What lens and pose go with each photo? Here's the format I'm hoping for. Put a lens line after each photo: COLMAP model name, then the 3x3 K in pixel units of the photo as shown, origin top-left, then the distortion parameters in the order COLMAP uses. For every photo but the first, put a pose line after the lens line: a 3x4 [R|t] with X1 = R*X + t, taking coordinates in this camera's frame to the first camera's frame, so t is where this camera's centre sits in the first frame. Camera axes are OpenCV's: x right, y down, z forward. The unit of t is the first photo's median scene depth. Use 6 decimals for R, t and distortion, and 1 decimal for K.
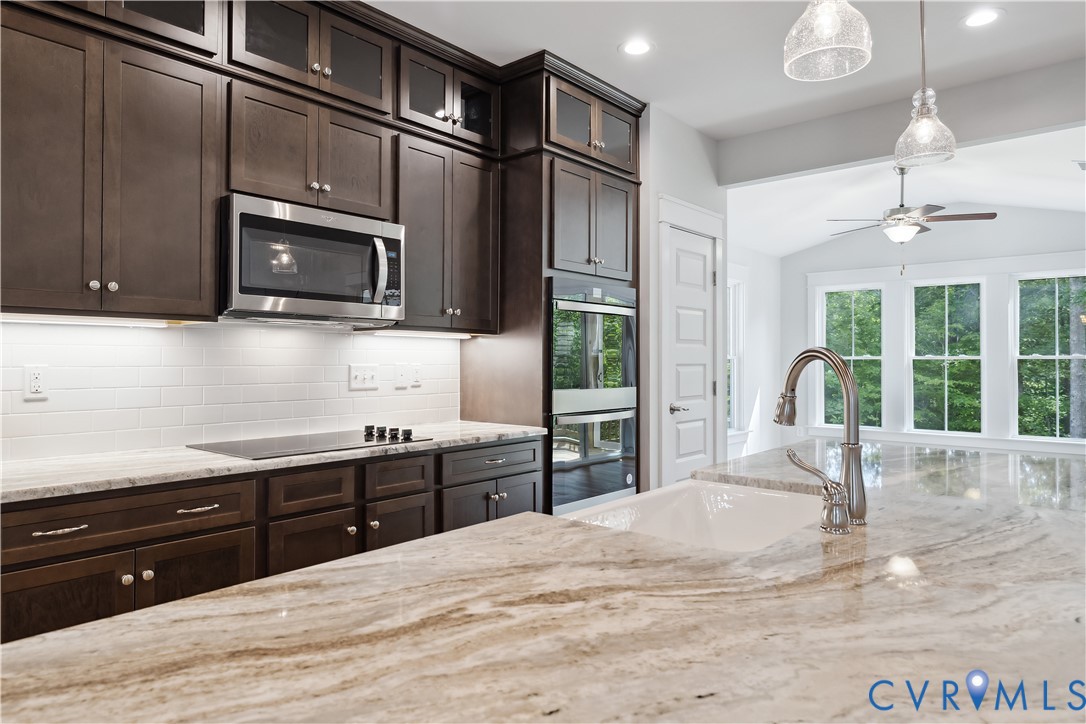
lens RADIAL K [[676.3, 0, 543.0], [0, 676.3, 362.0], [0, 0, 1]] dist [0.002081, 0.000343]
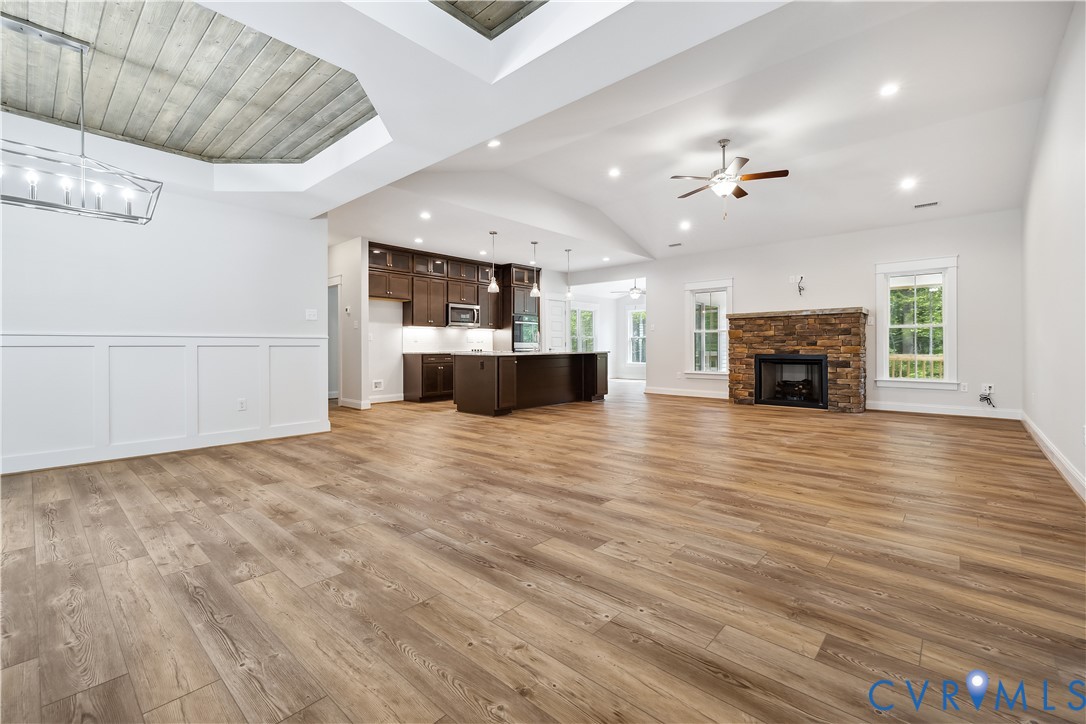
lens RADIAL K [[464.7, 0, 543.0], [0, 464.7, 362.0], [0, 0, 1]] dist [0.000990, 0.000290]
pose [[0.999815, -0.001734, -0.019152, 0.244878], [0.002348, 0.999483, 0.032053, 0.068971], [0.019086, -0.032092, 0.999303, -1.862303]]
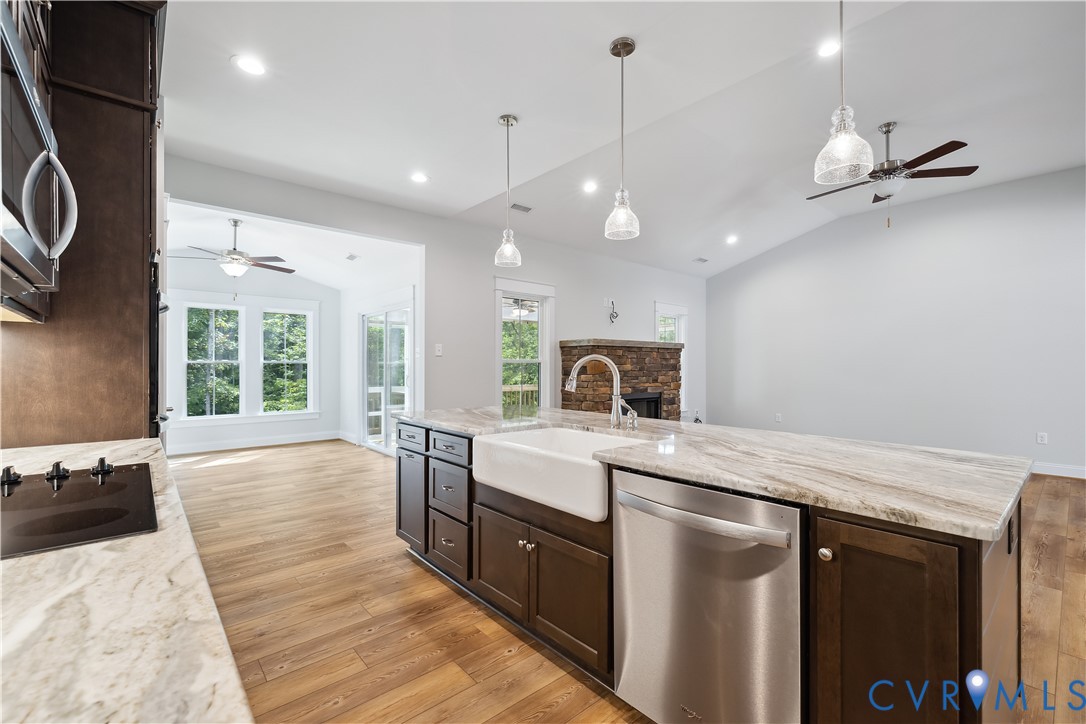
lens RADIAL K [[464.7, 0, 543.0], [0, 464.7, 362.0], [0, 0, 1]] dist [0.000990, 0.000290]
pose [[0.140164, 0.010314, 0.990075, -0.488402], [-0.002274, 0.999946, -0.010095, 0.003956], [-0.990126, -0.000836, 0.140180, 0.424276]]
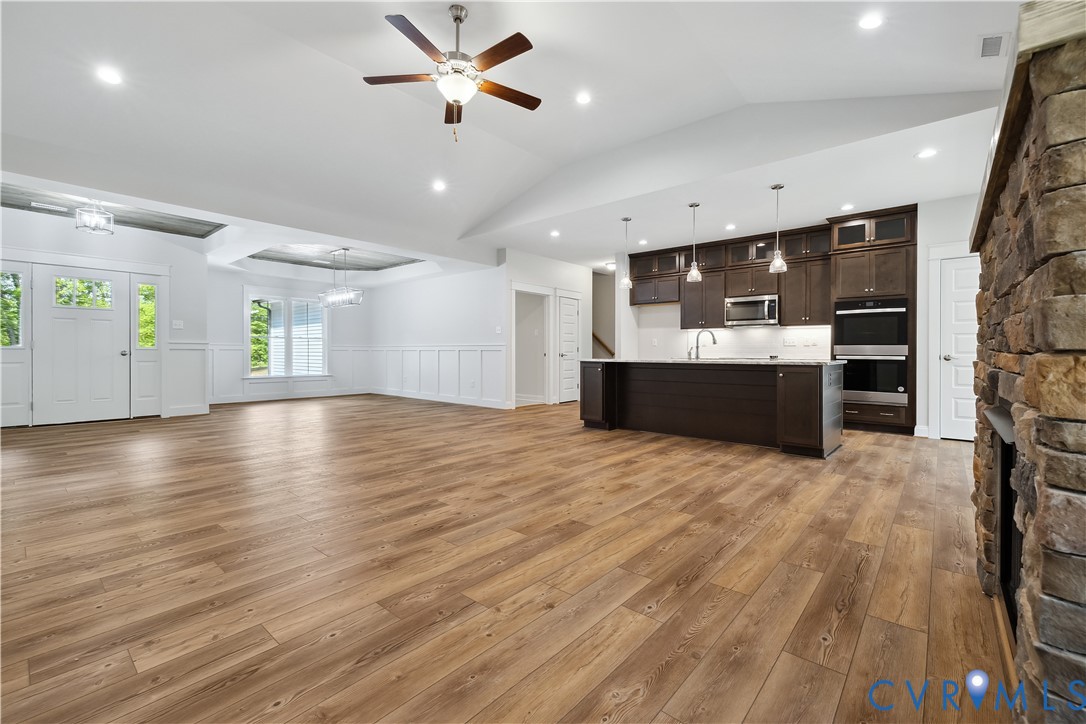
lens RADIAL K [[464.7, 0, 543.0], [0, 464.7, 362.0], [0, 0, 1]] dist [0.000990, 0.000290]
pose [[0.001619, 0.021617, -0.999765, 1.751961], [-0.001904, 0.999765, 0.021614, 0.068103], [0.999997, 0.001868, 0.001659, -0.126247]]
